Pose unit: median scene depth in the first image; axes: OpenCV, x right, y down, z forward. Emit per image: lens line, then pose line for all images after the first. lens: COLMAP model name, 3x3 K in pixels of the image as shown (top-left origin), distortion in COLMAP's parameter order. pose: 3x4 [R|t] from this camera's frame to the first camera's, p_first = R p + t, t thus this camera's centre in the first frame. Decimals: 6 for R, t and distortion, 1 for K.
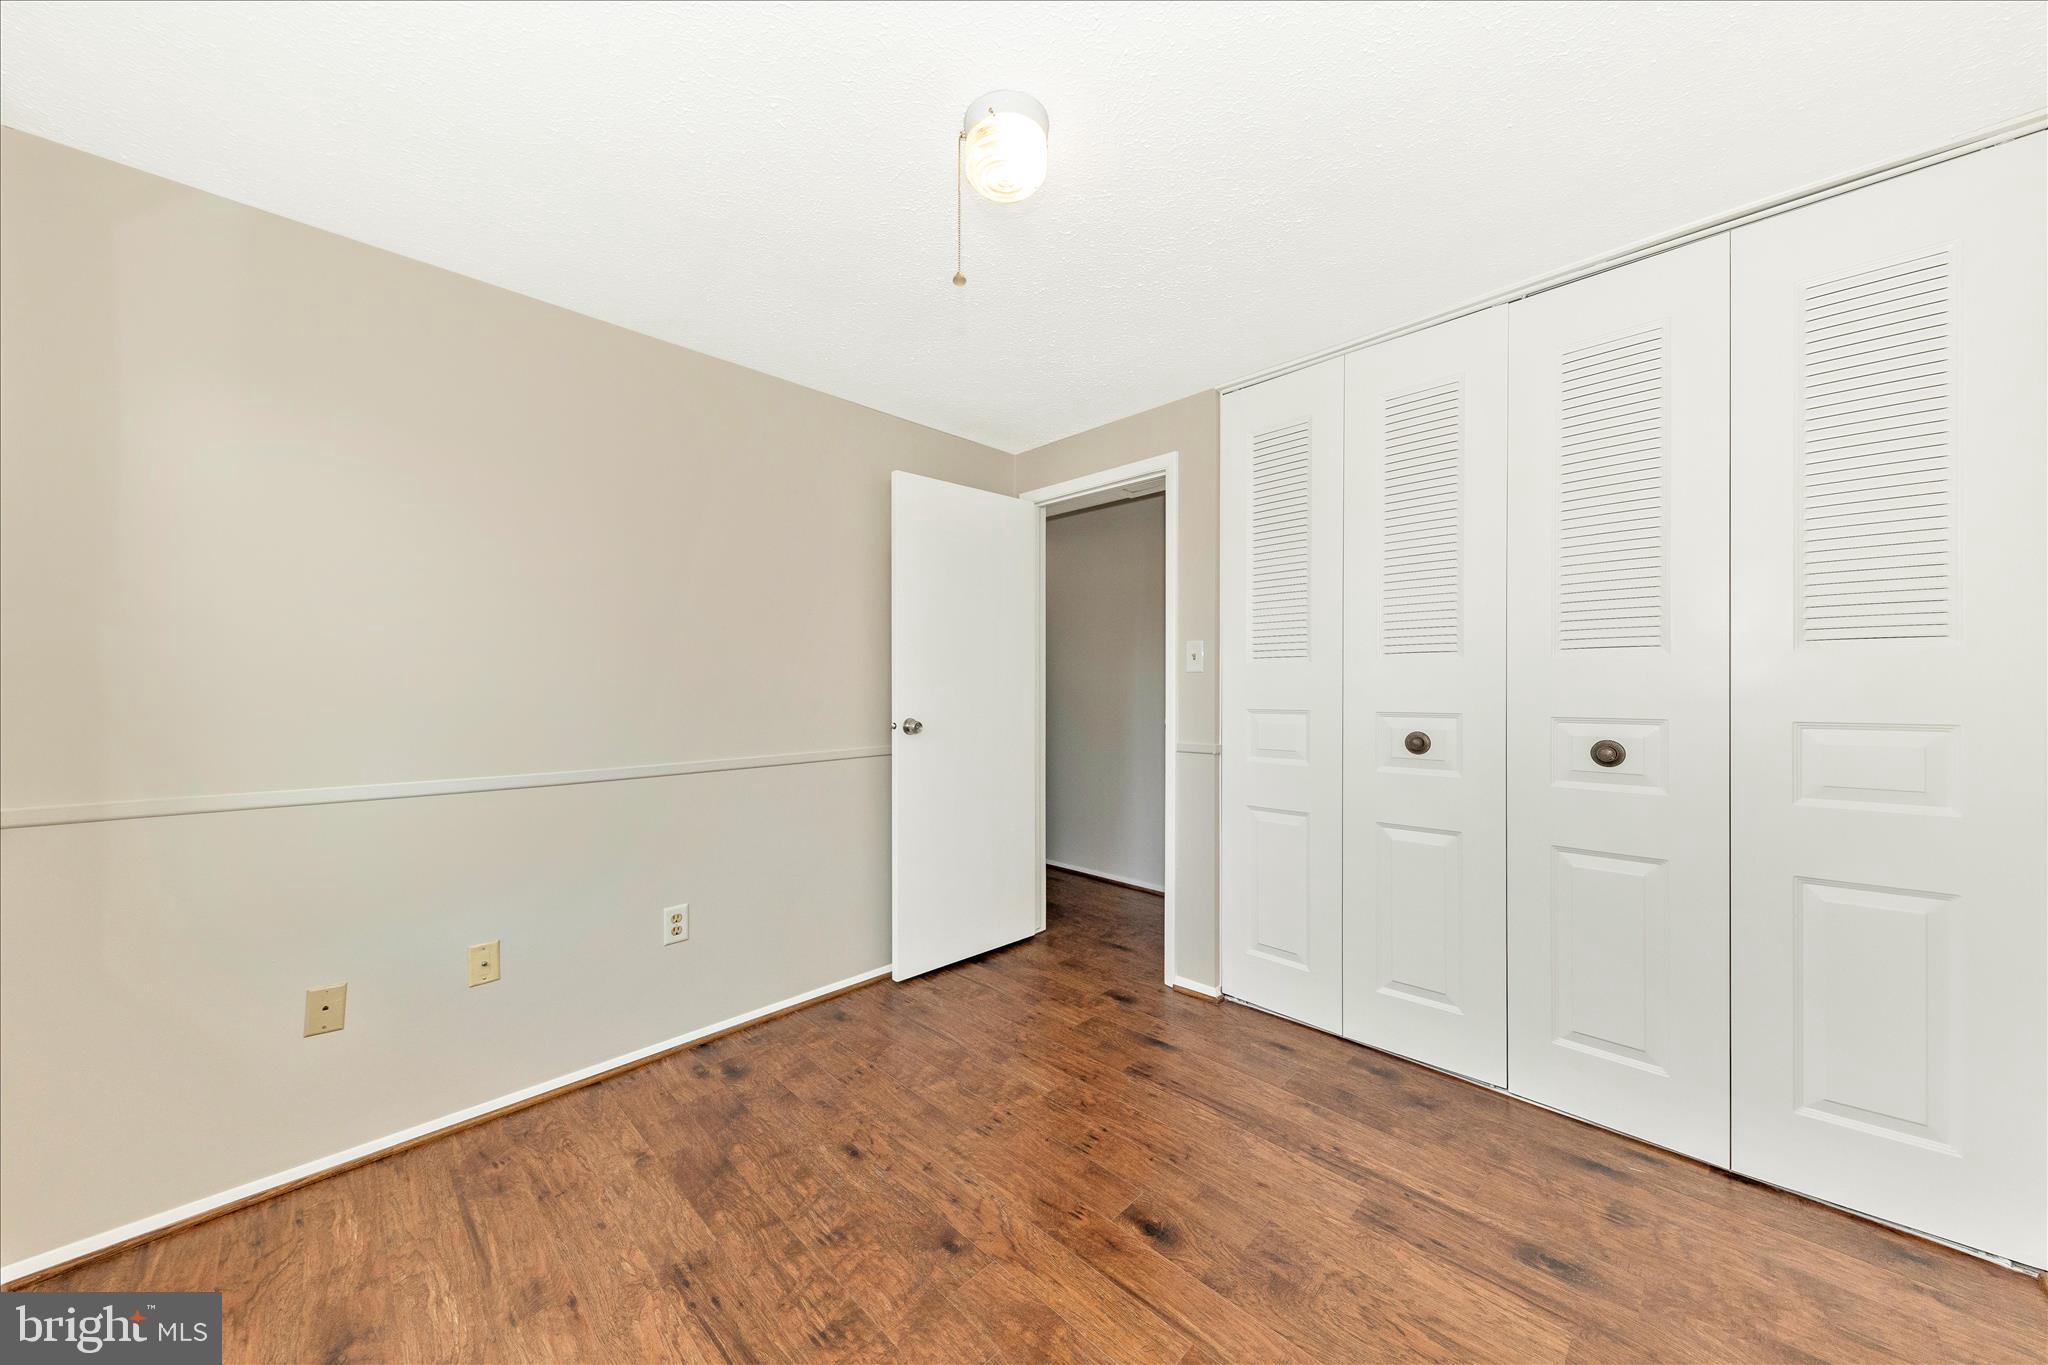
lens RADIAL K [[723.5, 0, 1031.9], [0, 723.5, 695.5], [0, 0, 1]] dist [0.011328, 0.000019]
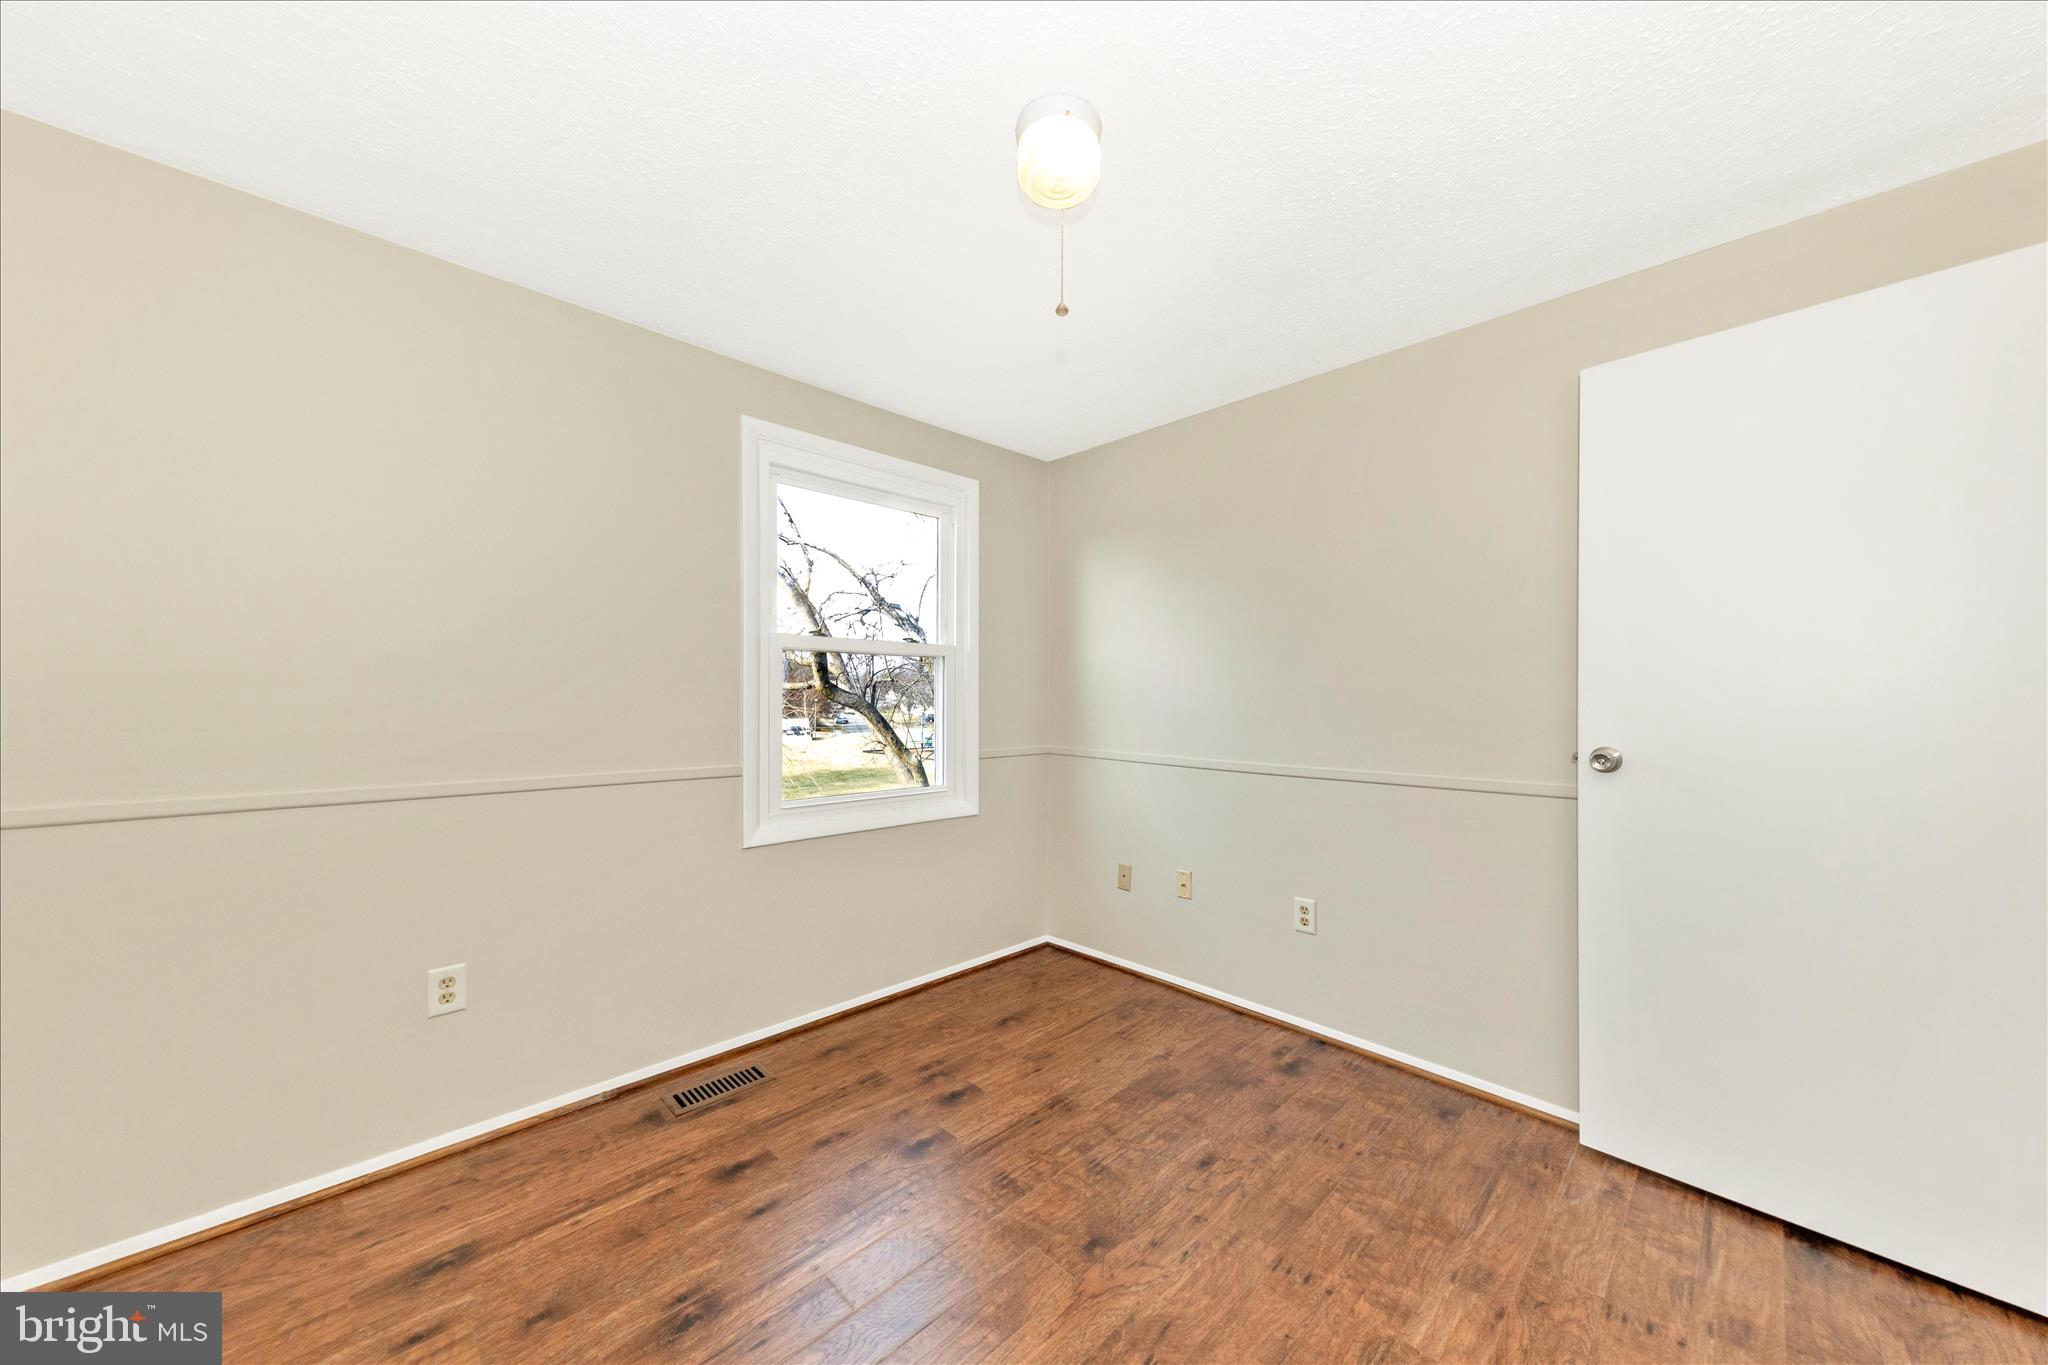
lens RADIAL K [[710.3, 0, 1014.6], [0, 710.3, 718.5], [0, 0, 1]] dist [-0.001095, -0.000171]
pose [[-0.035866, 0.038628, -0.998610, 0.561508], [-0.024919, 0.998907, 0.039535, -0.006388], [0.999046, 0.026302, -0.034865, 0.600637]]
